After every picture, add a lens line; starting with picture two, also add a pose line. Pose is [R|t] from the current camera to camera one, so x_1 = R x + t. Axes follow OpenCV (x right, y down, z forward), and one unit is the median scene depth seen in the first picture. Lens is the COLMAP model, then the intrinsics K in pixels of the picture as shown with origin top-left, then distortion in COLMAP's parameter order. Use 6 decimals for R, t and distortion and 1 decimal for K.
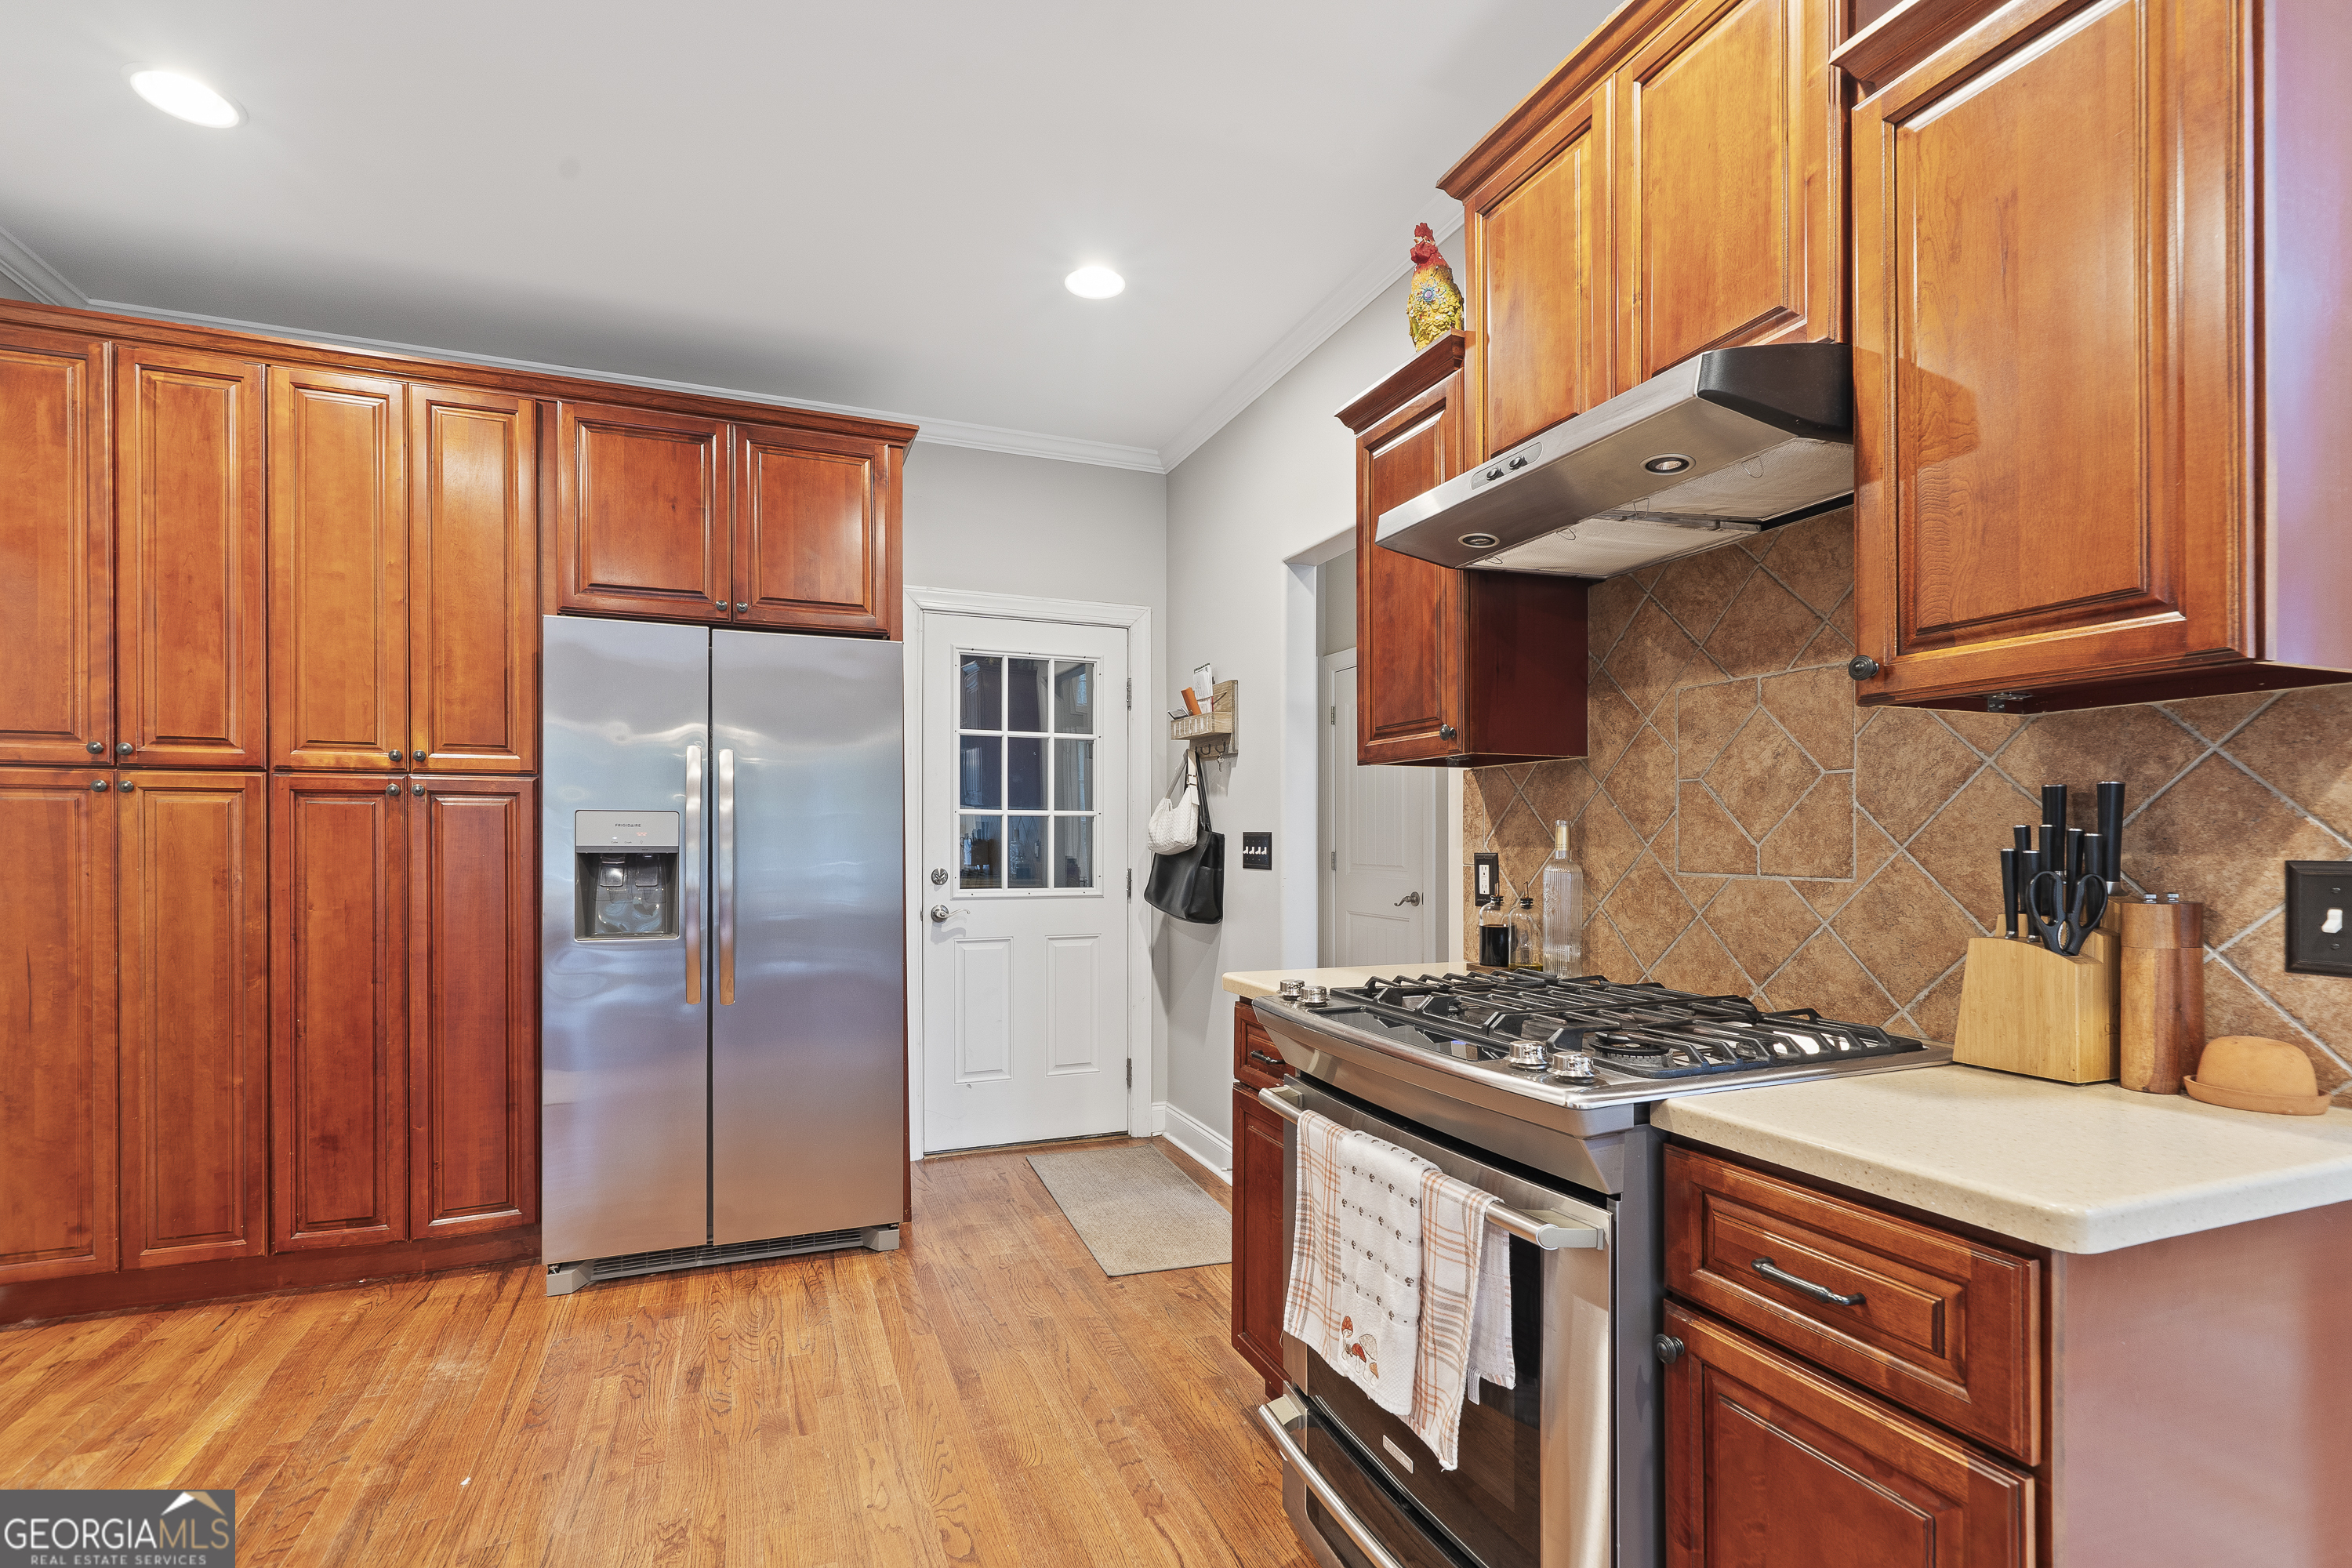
lens RADIAL K [[1066.7, 0, 1158.6], [0, 1066.7, 841.4], [0, 0, 1]] dist [-0.000651, 0.000200]
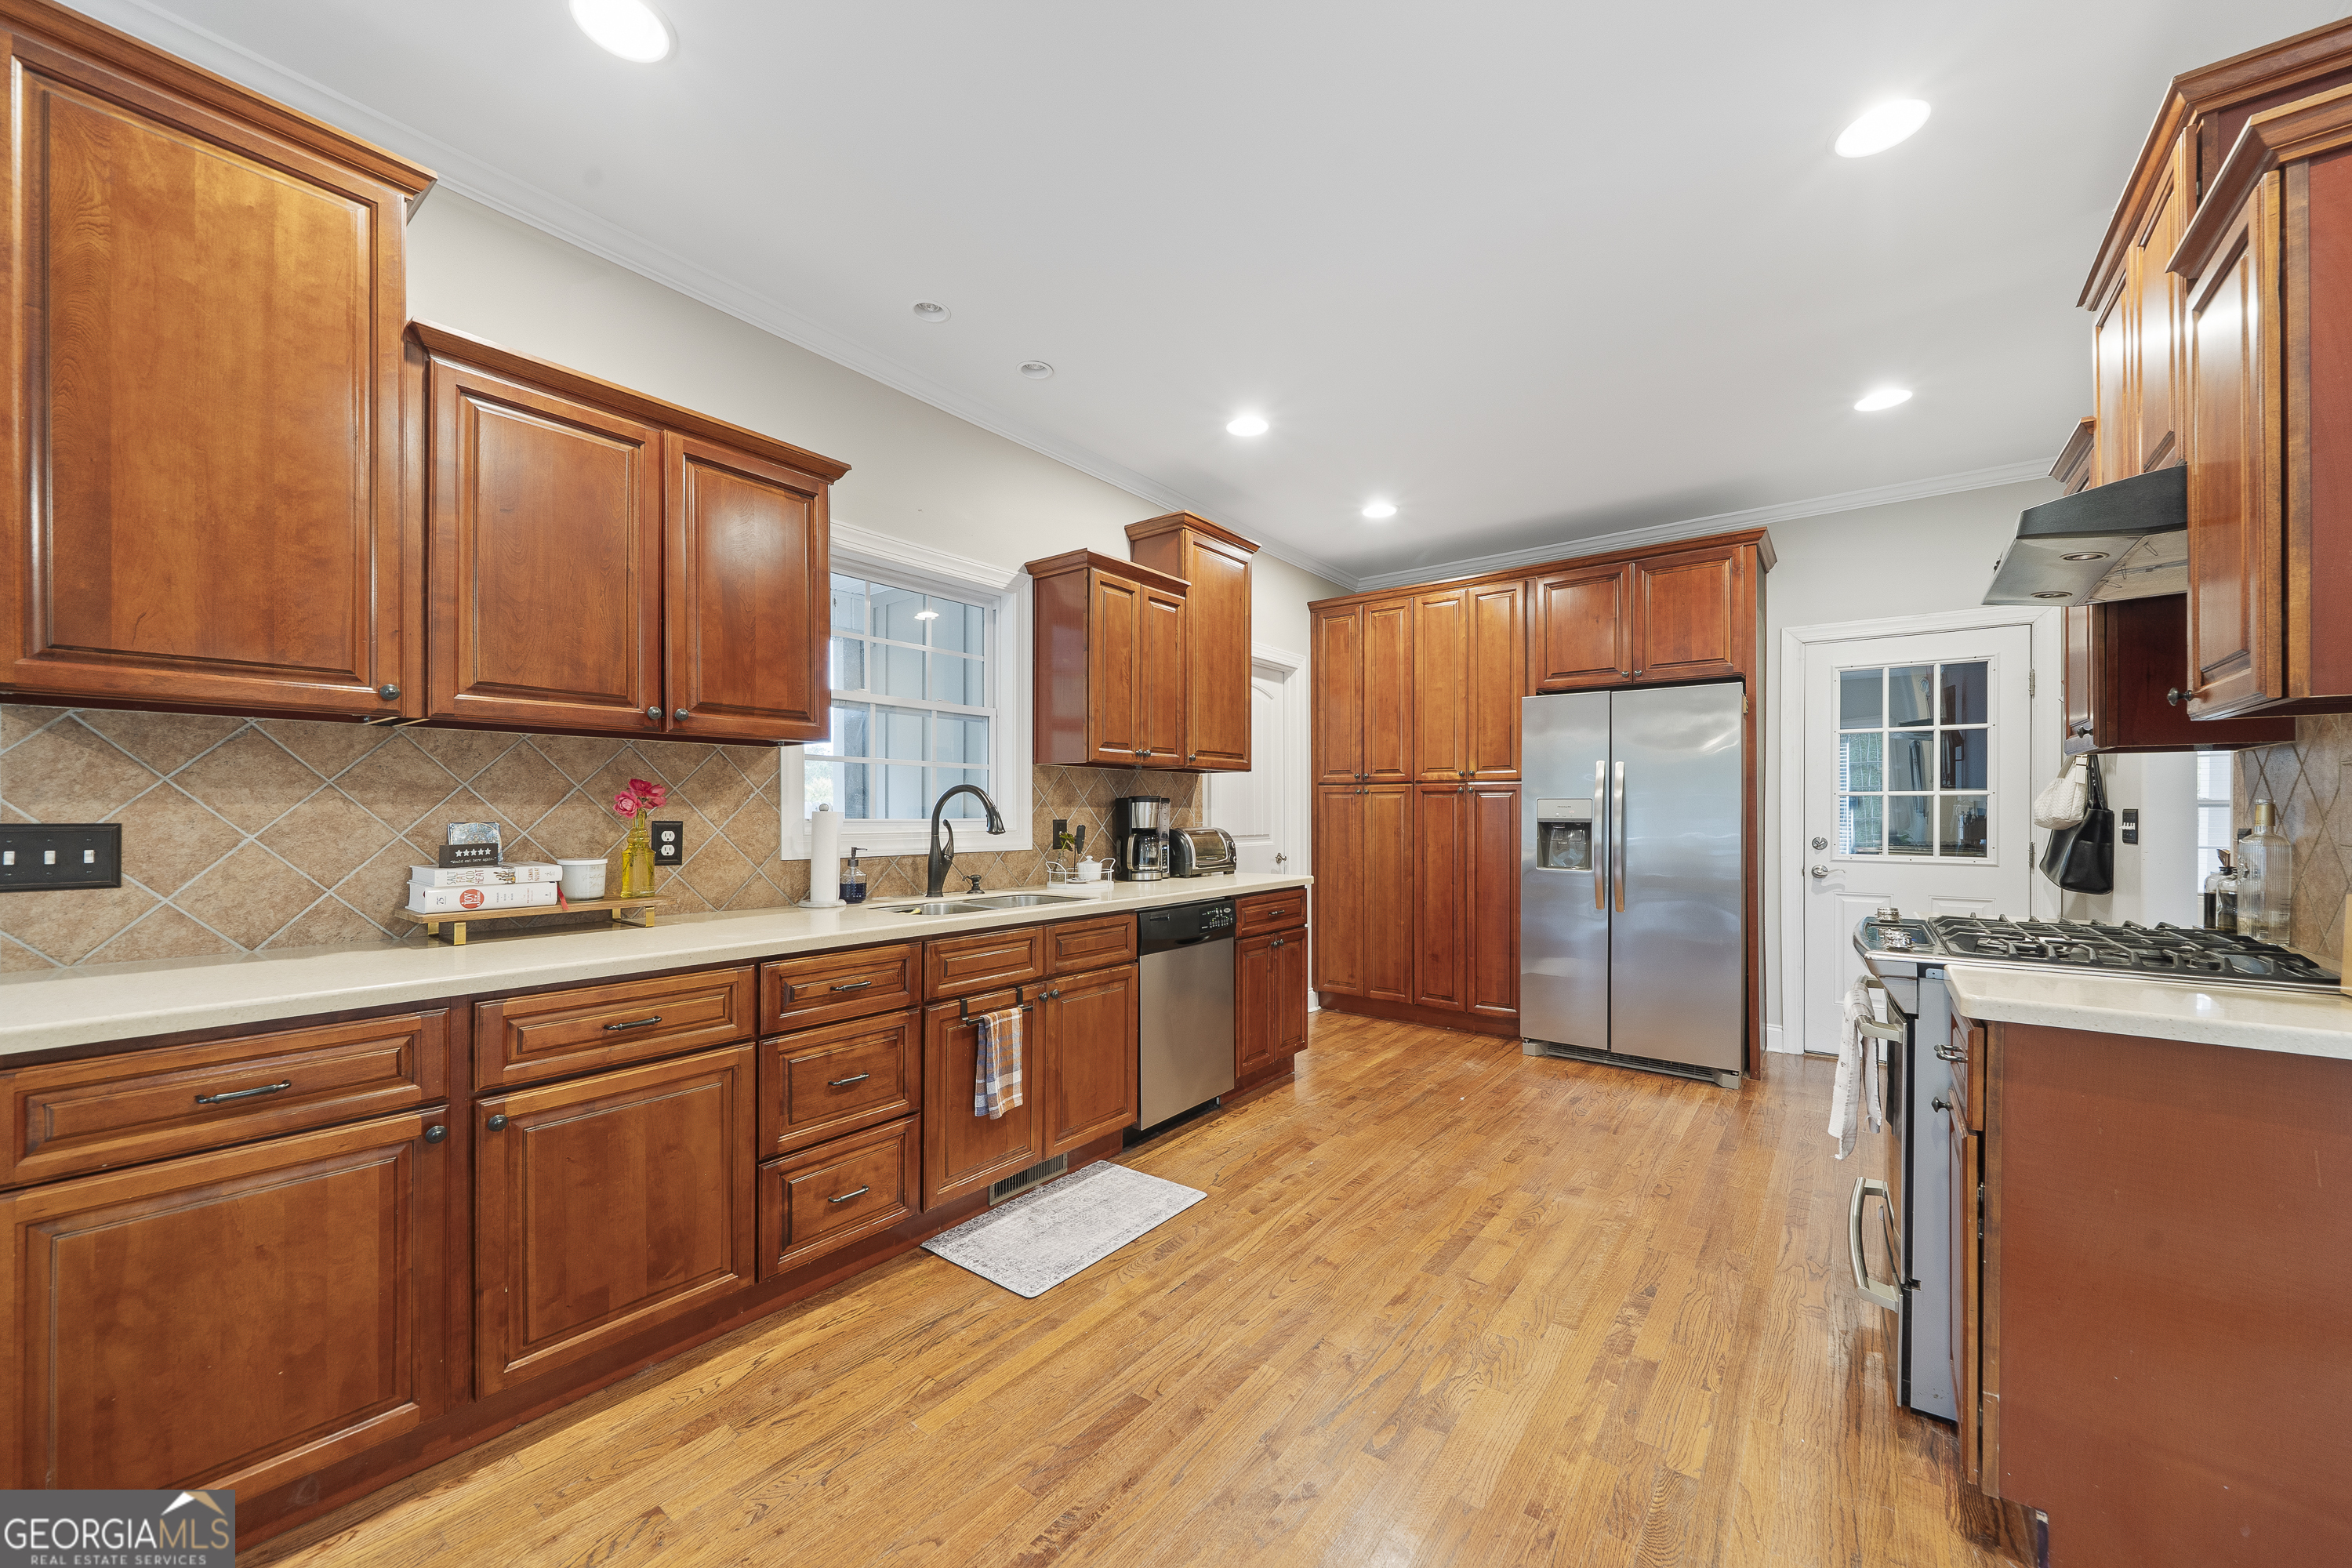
lens RADIAL K [[868.7, 0, 1167.6], [0, 868.7, 813.2], [0, 0, 1]] dist [-0.002820, 0.000093]
pose [[0.510596, 0.000325, -0.859821, 0.438705], [-0.003537, 0.999992, -0.001723, 0.000711], [0.859813, 0.003921, 0.510593, -0.342114]]
